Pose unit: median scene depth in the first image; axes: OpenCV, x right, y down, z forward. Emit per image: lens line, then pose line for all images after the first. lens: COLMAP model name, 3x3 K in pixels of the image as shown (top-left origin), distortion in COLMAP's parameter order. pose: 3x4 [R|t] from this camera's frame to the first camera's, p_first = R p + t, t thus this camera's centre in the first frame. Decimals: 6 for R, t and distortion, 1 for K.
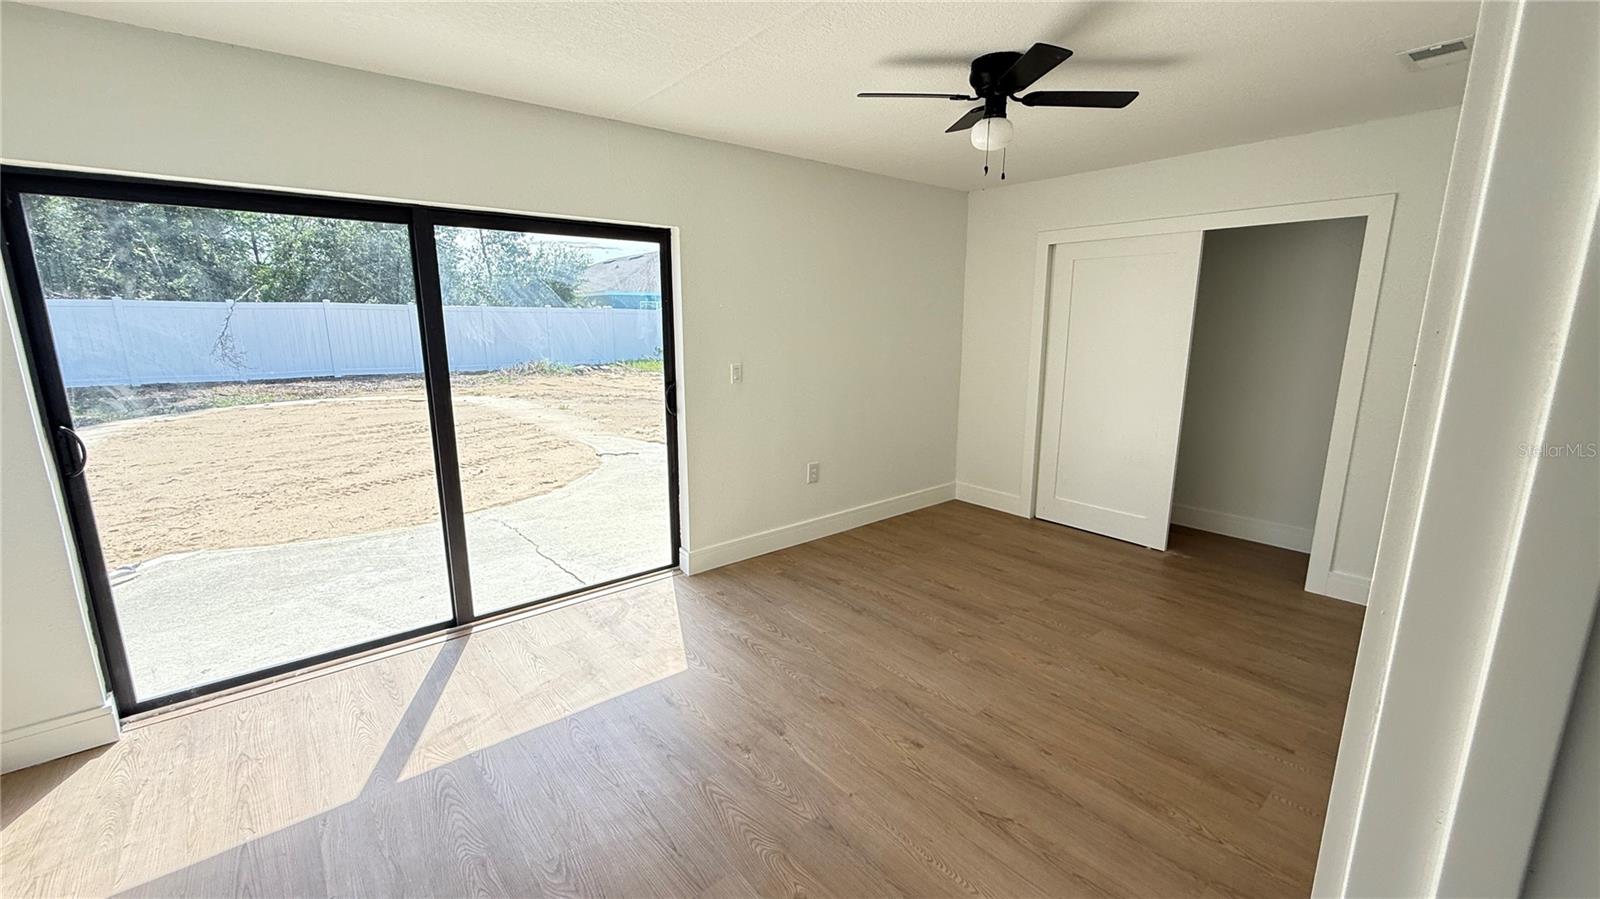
lens RADIAL K [[637.8, 0, 794.7], [0, 637.8, 448.8], [0, 0, 1]] dist [0.001513, 0.000075]
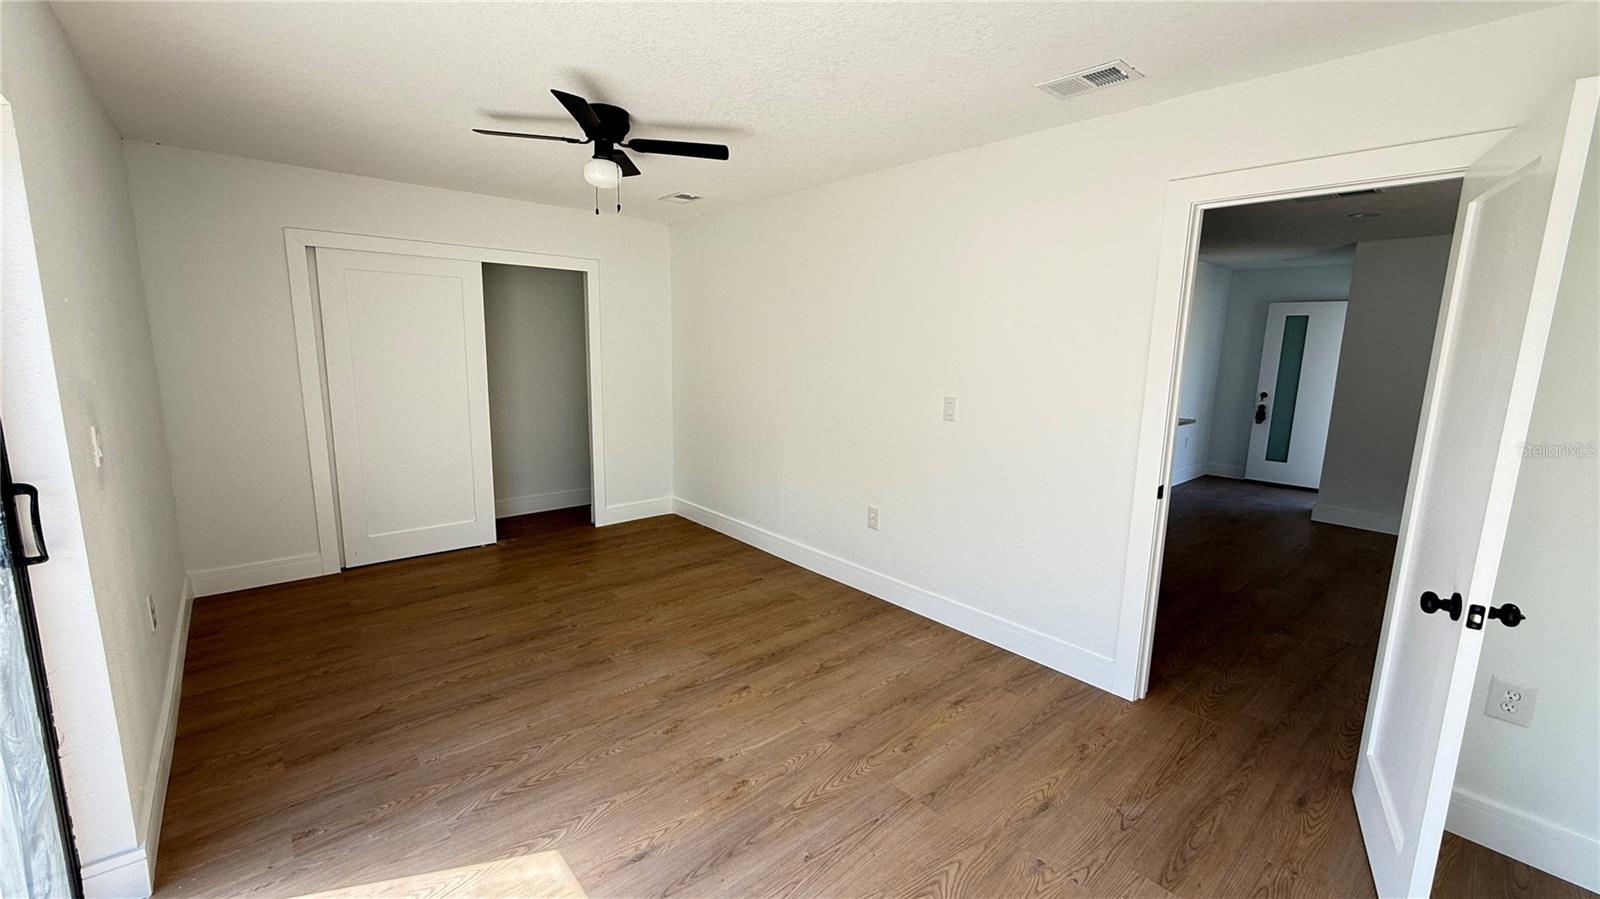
lens RADIAL K [[637.8, 0, 792.9], [0, 637.8, 447.6], [0, 0, 1]] dist [0.001513, 0.000075]
pose [[-0.016211, -0.162193, 0.986626, -0.645443], [0.182160, 0.969763, 0.162413, -0.112851], [-0.983135, 0.182356, 0.013824, 0.555947]]
